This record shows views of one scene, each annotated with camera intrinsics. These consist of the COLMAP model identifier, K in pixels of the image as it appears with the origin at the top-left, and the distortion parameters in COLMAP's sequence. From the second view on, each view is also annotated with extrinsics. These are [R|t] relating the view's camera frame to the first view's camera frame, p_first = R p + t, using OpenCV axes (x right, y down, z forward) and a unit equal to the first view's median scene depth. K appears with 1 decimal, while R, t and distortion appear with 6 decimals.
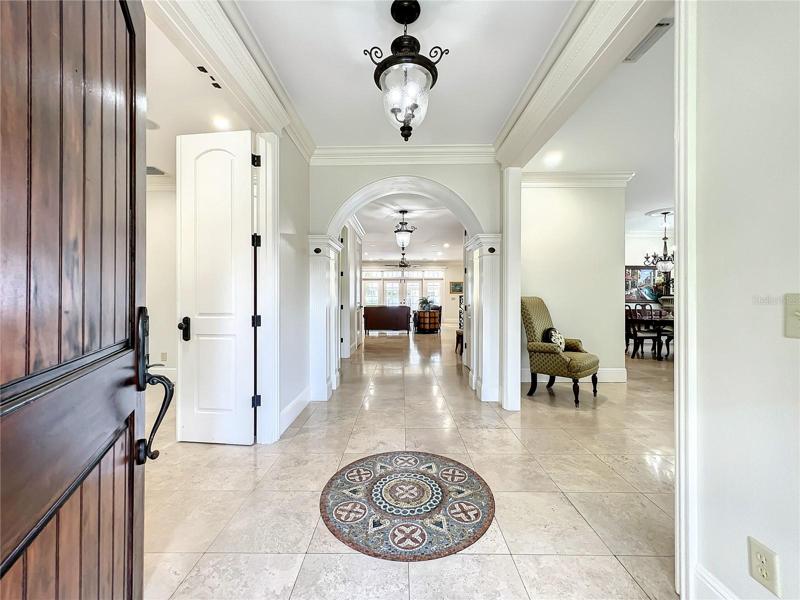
lens RADIAL K [[329.3, 0, 394.1], [0, 329.3, 296.1], [0, 0, 1]] dist [-0.005793, 0.000963]
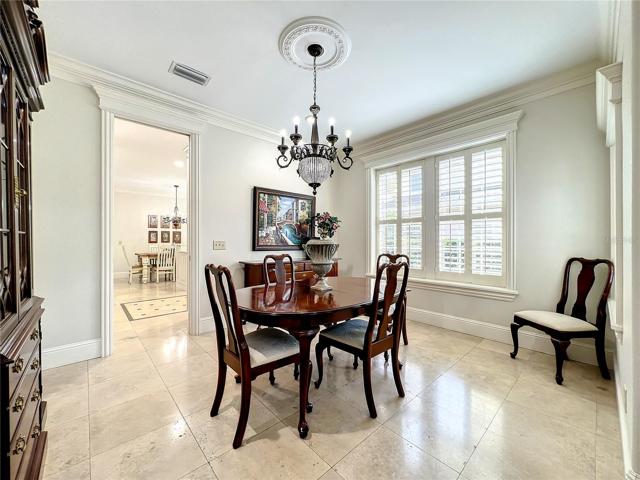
lens RADIAL K [[263.5, 0, 316.7], [0, 263.5, 240.1], [0, 0, 1]] dist [-0.005793, 0.000963]
pose [[0.740989, 0.005989, 0.671490, 0.460365], [-0.004835, 0.999982, -0.003584, 0.003648], [-0.671499, -0.000591, 0.741005, 0.573611]]
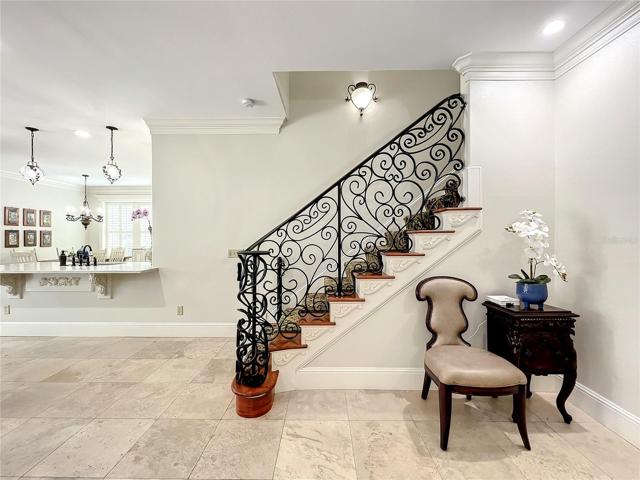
lens RADIAL K [[263.5, 0, 318.1], [0, 263.5, 239.1], [0, 0, 1]] dist [-0.005793, 0.000963]
pose [[-0.002449, -0.000993, 0.999997, -0.034690], [0.000756, 0.999999, 0.000995, -0.008523], [-0.999997, 0.000759, -0.002448, 0.957306]]
